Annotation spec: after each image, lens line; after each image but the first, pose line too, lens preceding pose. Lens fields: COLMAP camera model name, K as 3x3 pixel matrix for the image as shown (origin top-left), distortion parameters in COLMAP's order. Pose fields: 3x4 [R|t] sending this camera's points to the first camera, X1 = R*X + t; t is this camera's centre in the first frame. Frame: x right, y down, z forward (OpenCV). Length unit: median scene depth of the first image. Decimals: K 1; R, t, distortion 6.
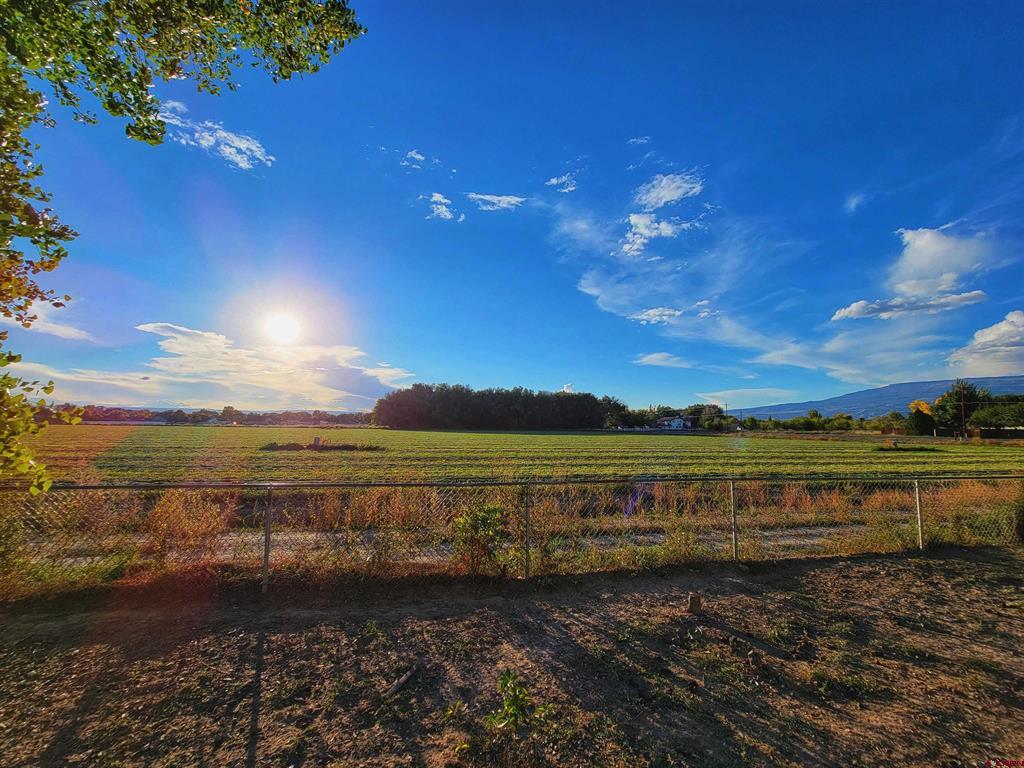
lens RADIAL K [[413.0, 0, 513.5], [0, 413.0, 381.9], [0, 0, 1]] dist [-0.003034, -0.000420]
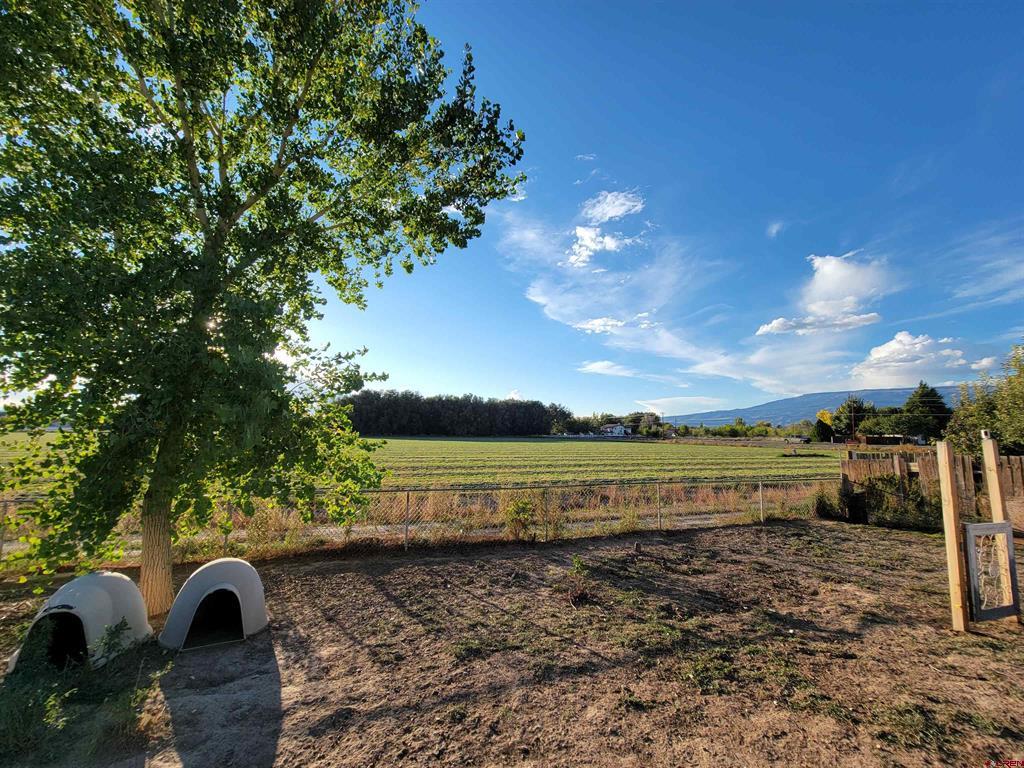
lens RADIAL K [[413.0, 0, 513.5], [0, 413.0, 381.9], [0, 0, 1]] dist [-0.003034, -0.000420]
pose [[0.991748, 0.015666, 0.127239, -0.078674], [-0.013900, 0.999795, -0.014756, -0.040185], [-0.127444, 0.012865, 0.991762, -0.169447]]
